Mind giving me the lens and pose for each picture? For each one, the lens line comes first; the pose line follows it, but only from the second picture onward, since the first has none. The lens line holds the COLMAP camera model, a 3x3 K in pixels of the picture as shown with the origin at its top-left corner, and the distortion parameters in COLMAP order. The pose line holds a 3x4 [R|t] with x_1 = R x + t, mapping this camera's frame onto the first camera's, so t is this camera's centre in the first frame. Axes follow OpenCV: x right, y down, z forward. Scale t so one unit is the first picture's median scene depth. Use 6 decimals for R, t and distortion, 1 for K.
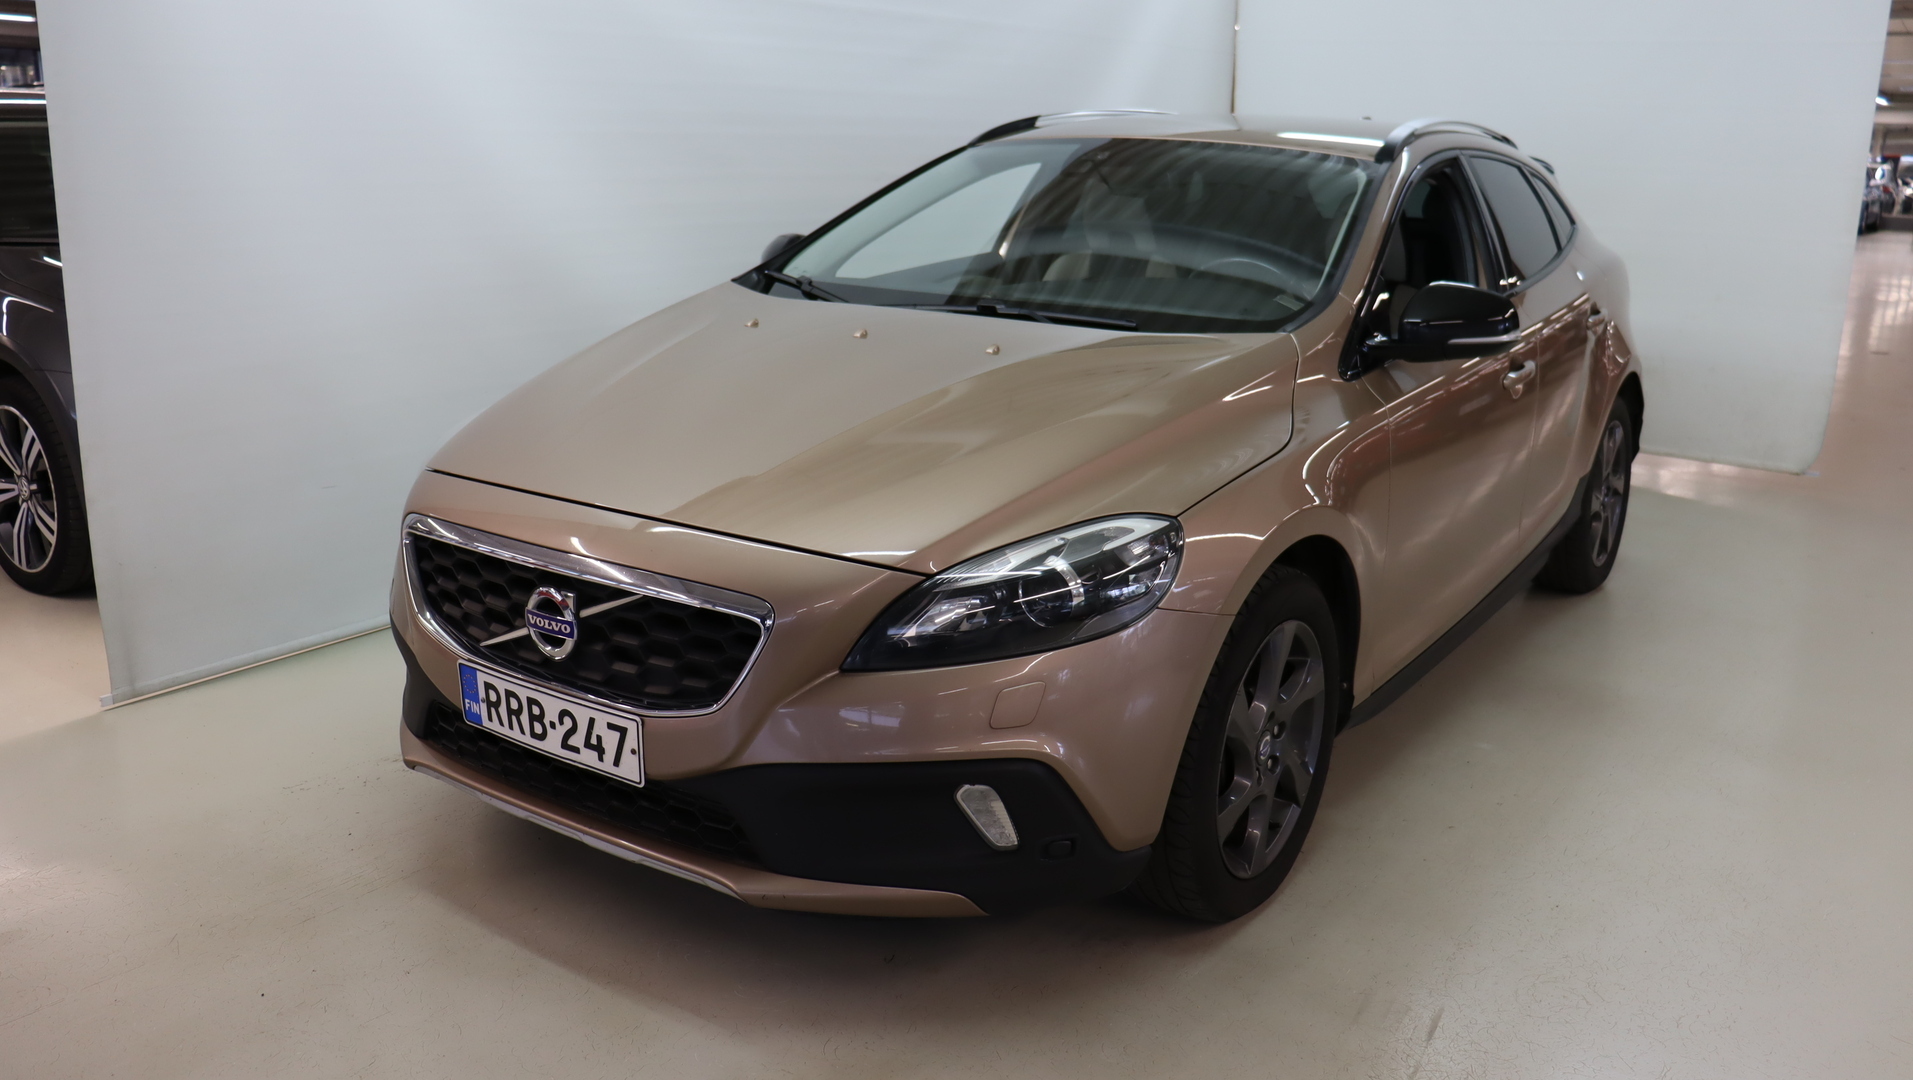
lens RADIAL K [[1569.8, 0, 963.6], [0, 1569.8, 522.2], [0, 0, 1]] dist [-0.136657, 0.079236]
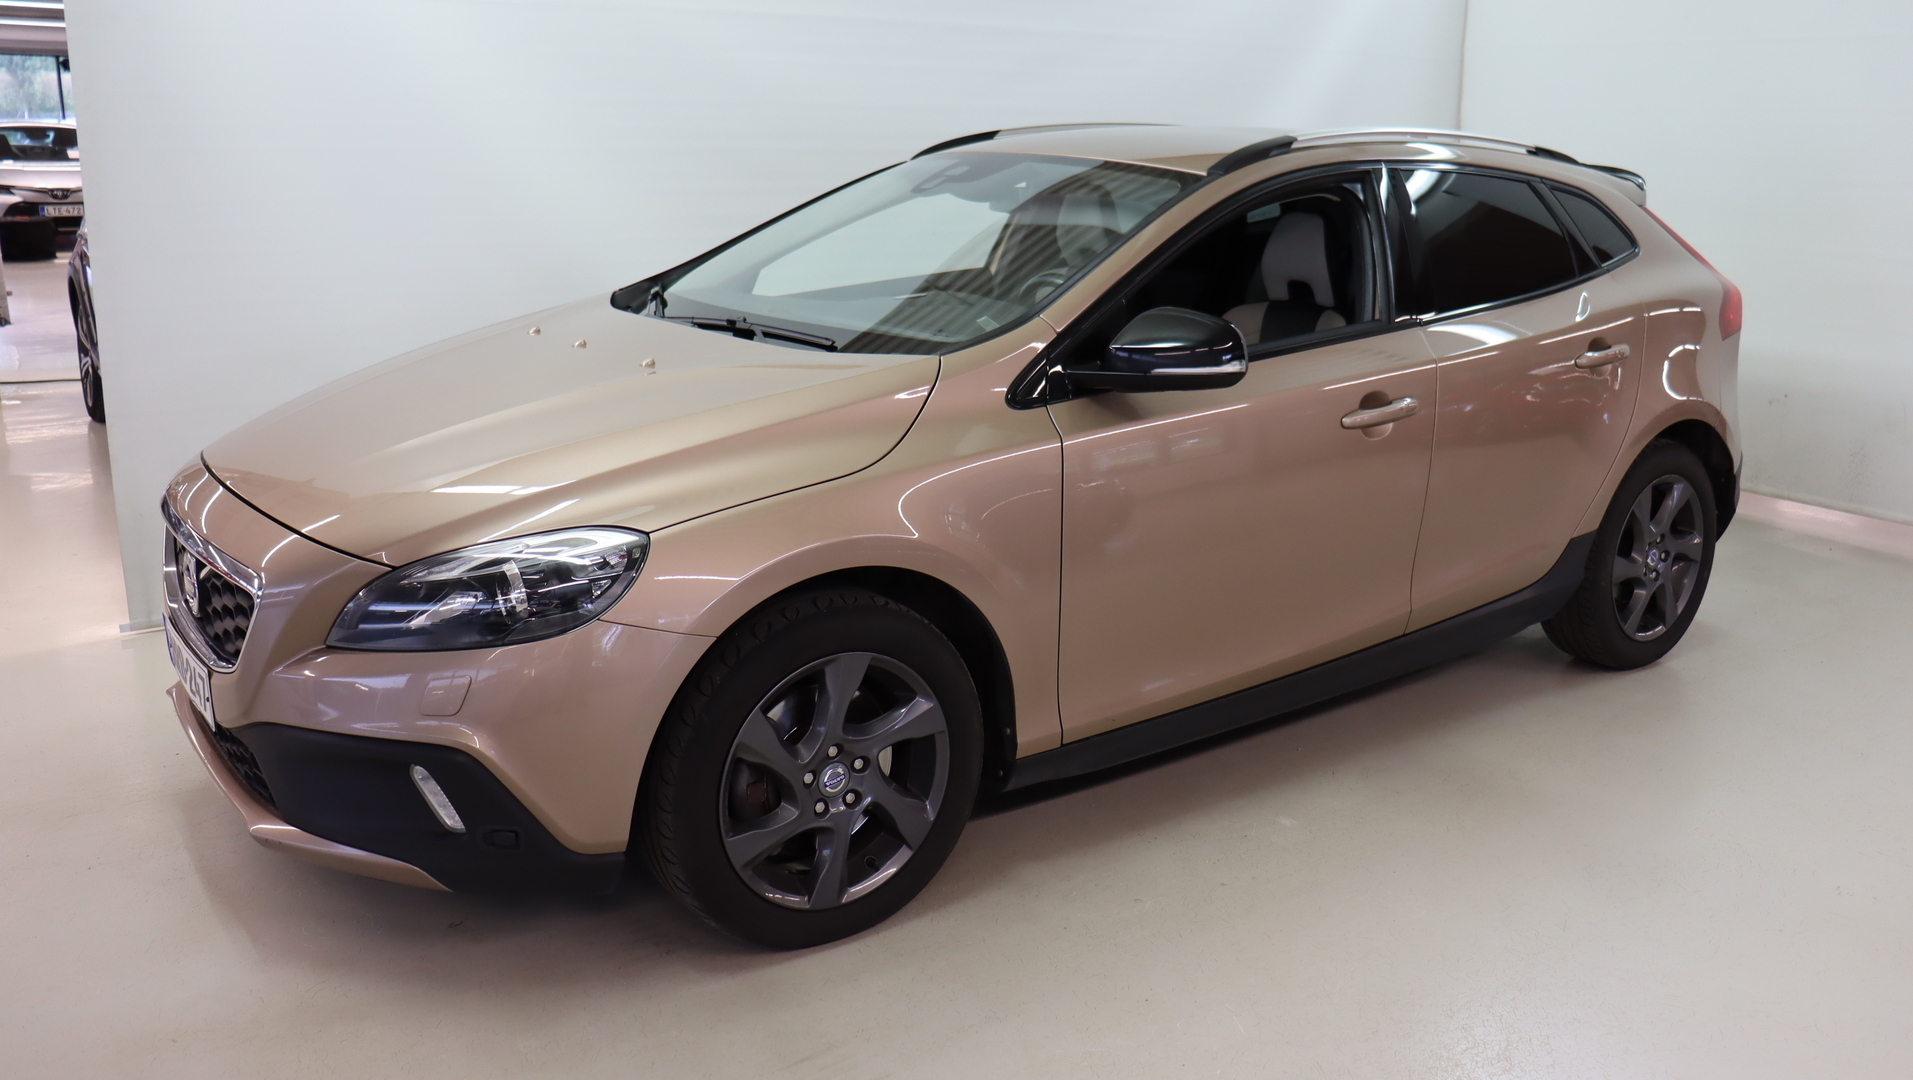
lens RADIAL K [[1569.8, 0, 957.7], [0, 1569.8, 546.6], [0, 0, 1]] dist [-0.136657, 0.079236]
pose [[0.943023, 0.077960, -0.323465, 0.543016], [-0.075374, 0.996944, 0.020532, -0.025325], [0.324077, 0.005018, 0.946017, 0.095923]]
